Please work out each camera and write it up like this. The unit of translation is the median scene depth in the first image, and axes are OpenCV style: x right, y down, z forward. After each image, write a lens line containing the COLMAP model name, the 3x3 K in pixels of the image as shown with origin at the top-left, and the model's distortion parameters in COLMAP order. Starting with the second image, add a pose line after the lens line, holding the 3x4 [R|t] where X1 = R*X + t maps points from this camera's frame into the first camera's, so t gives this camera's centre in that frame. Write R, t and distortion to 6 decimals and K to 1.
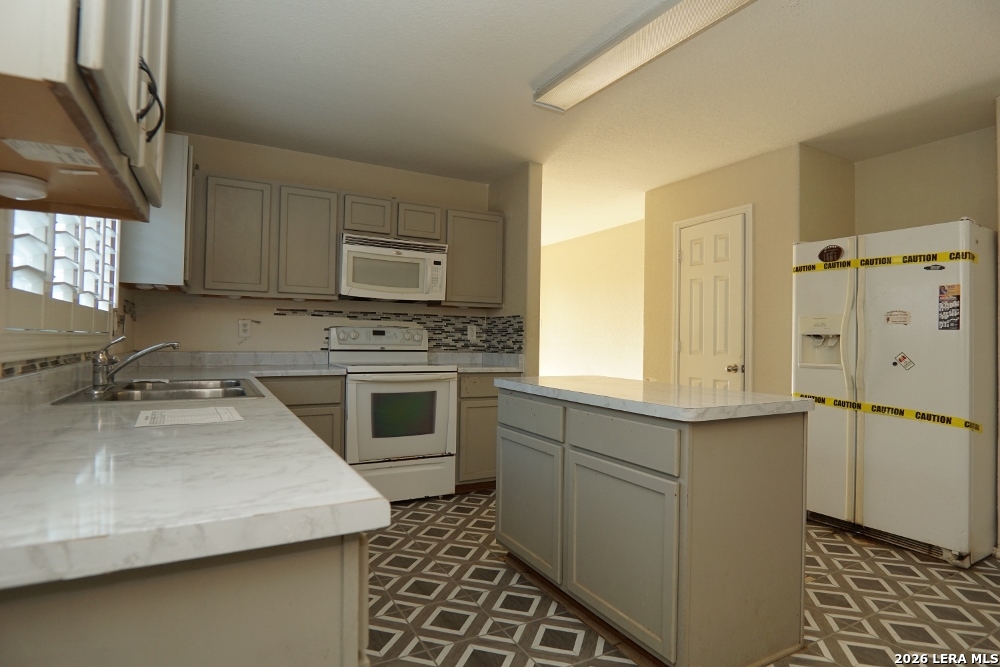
lens RADIAL K [[531.9, 0, 509.6], [0, 531.9, 335.7], [0, 0, 1]] dist [-0.036672, 0.010209]
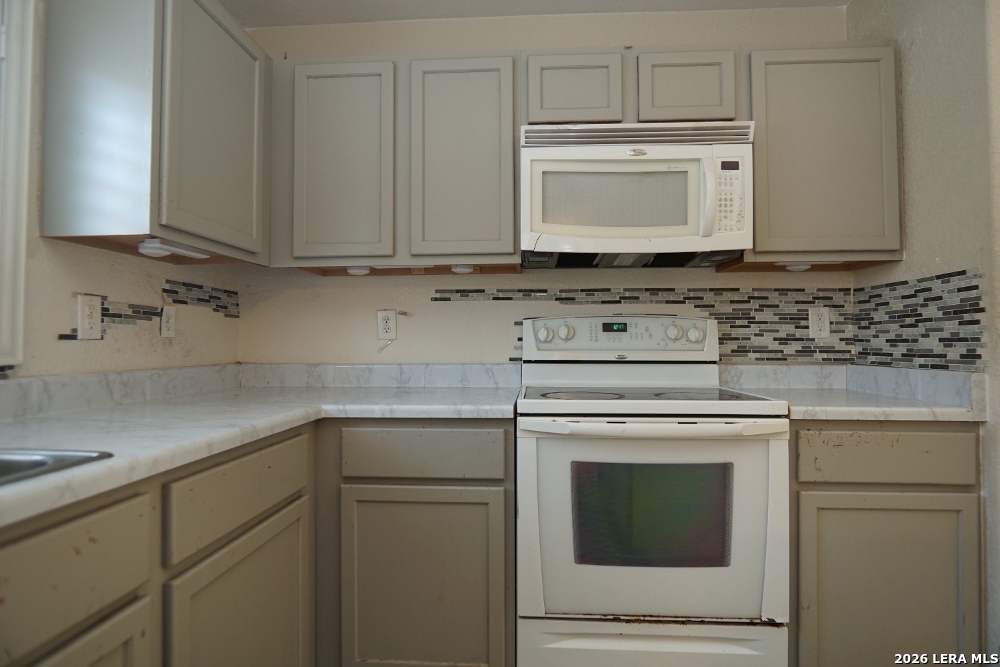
lens RADIAL K [[531.9, 0, 499.9], [0, 531.9, 329.3], [0, 0, 1]] dist [-0.036672, 0.010209]
pose [[0.830505, -0.028766, -0.556268, -0.053763], [0.017794, 0.999526, -0.025122, 0.007601], [0.556727, 0.010966, 0.830623, 0.519820]]
